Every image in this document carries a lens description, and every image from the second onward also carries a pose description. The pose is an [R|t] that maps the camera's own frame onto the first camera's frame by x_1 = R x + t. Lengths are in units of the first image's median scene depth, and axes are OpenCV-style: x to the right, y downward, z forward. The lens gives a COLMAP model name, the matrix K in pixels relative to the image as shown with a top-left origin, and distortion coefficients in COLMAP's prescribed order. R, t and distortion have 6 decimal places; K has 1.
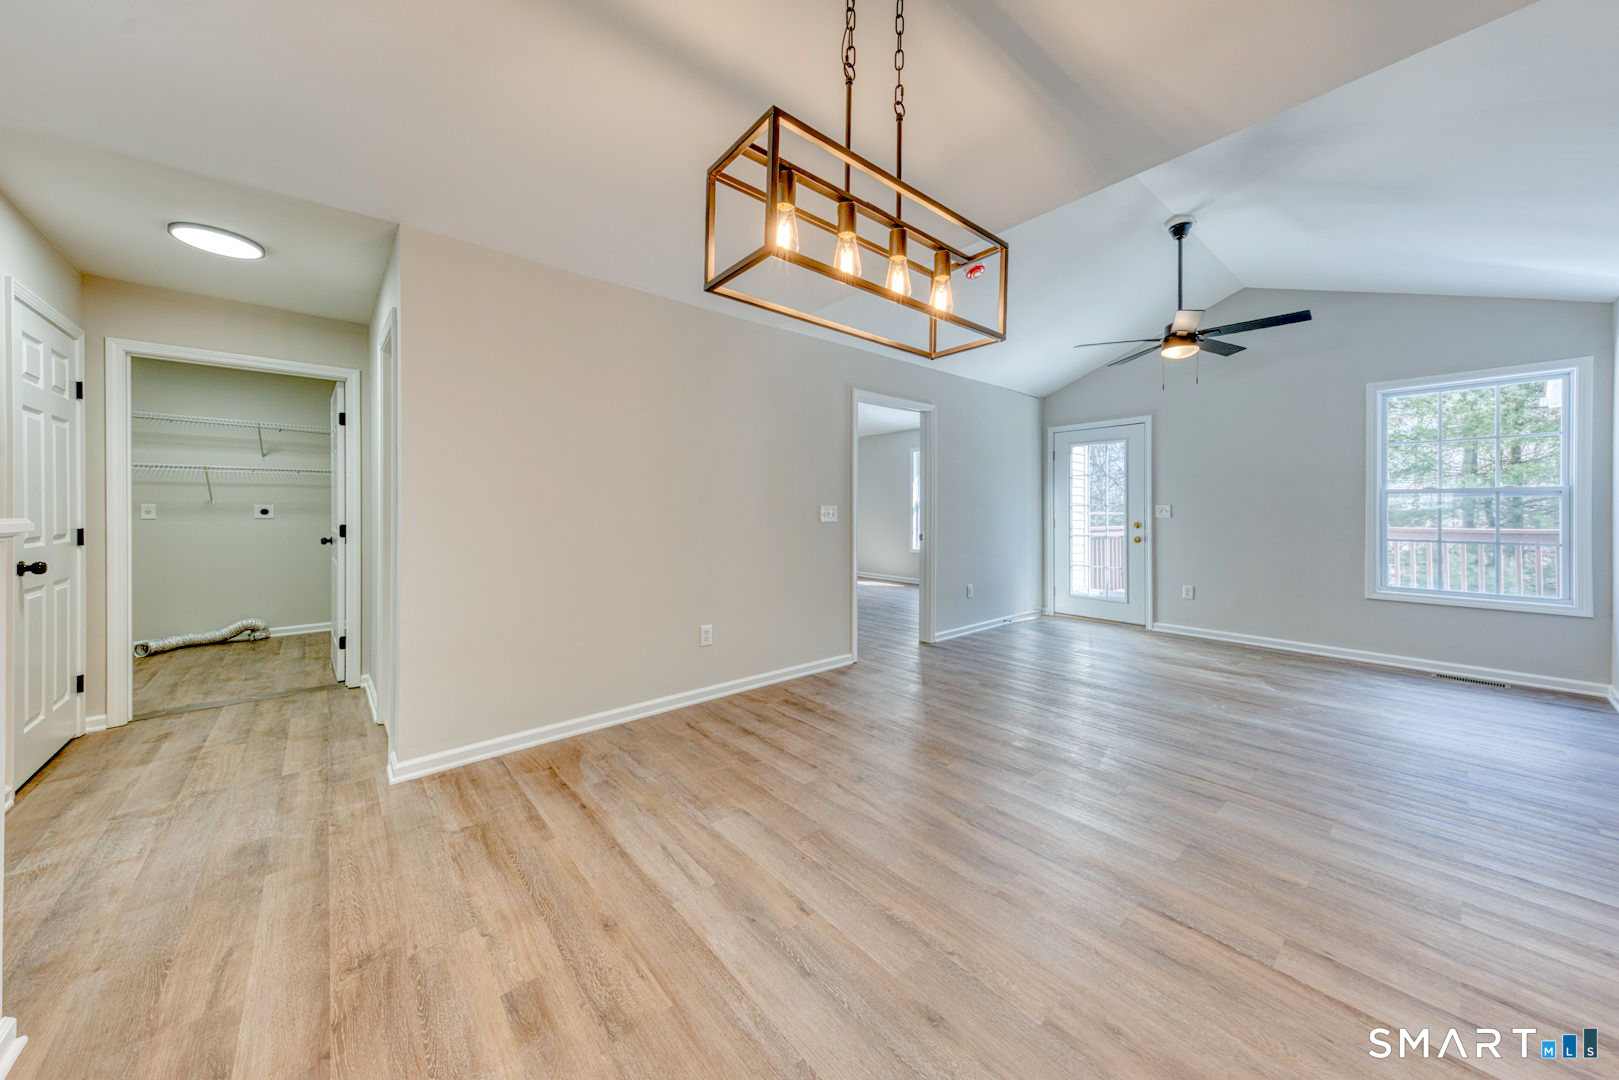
lens RADIAL K [[568.3, 0, 810.8], [0, 568.3, 510.6], [0, 0, 1]] dist [0.022457, -0.000106]
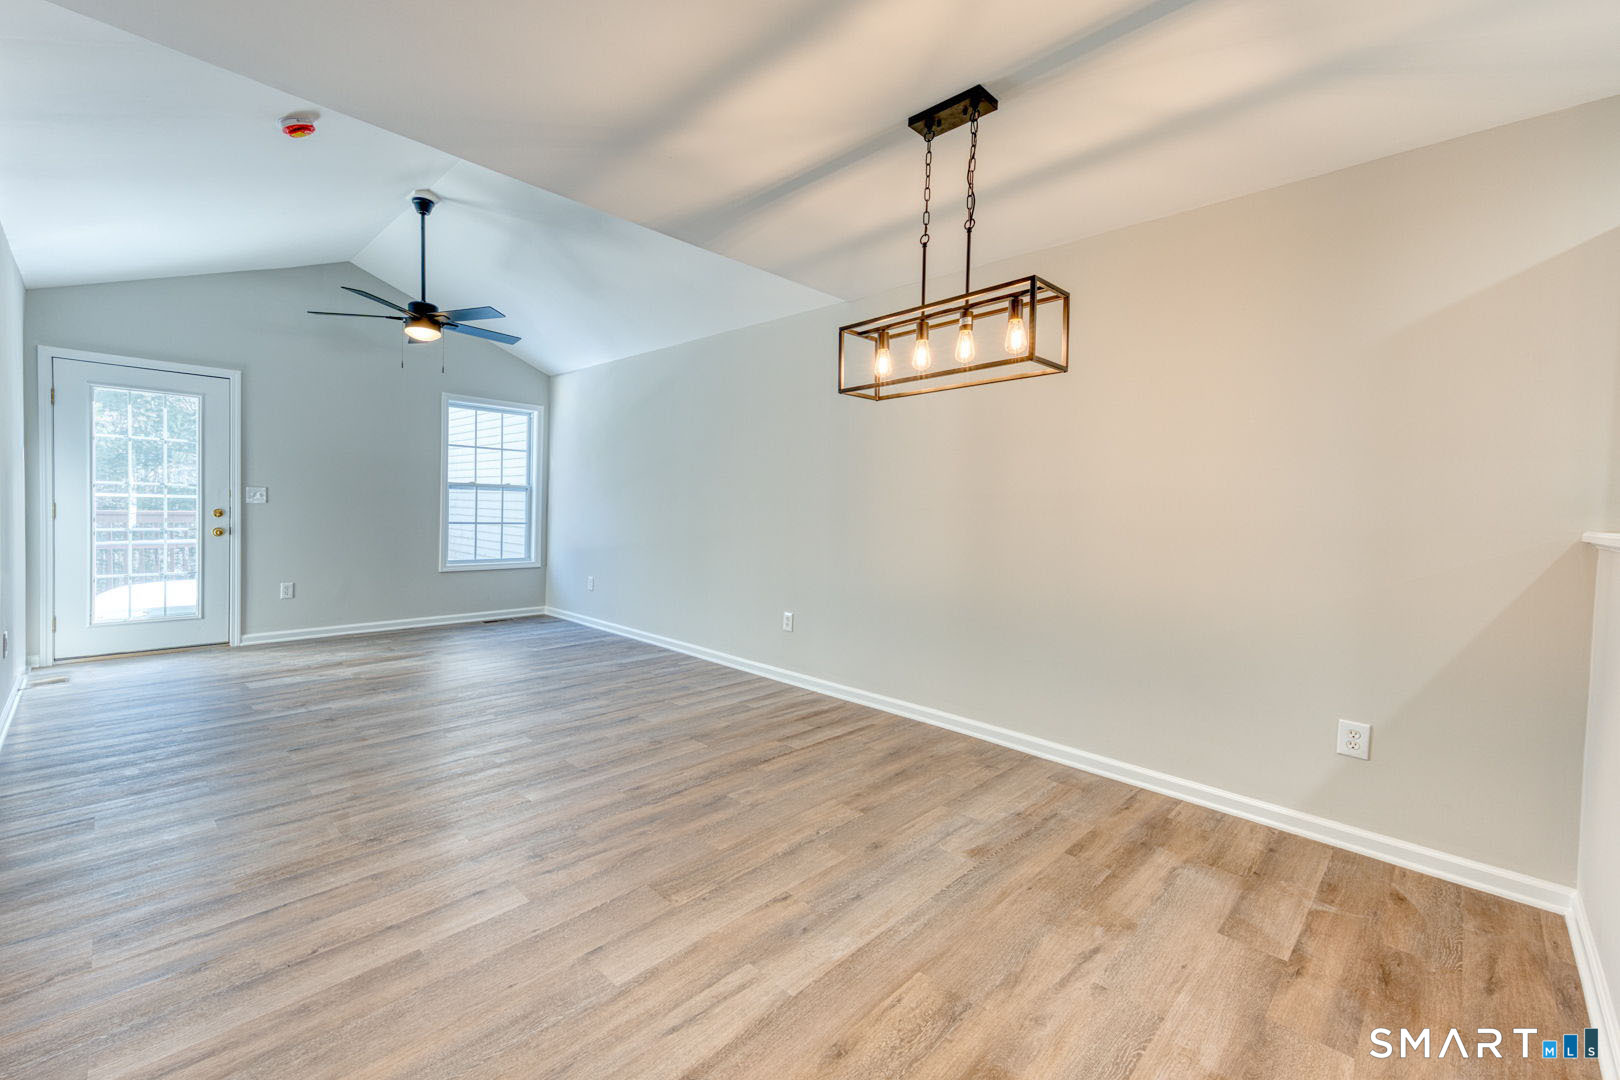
lens RADIAL K [[661.9, 0, 747.8], [0, 661.9, 530.0], [0, 0, 1]] dist [0.032172, -0.000051]
pose [[-0.053167, -0.035671, 0.997948, -0.769410], [-0.024281, 0.999112, 0.034419, 0.001546], [-0.998290, -0.022401, -0.053986, 0.752116]]
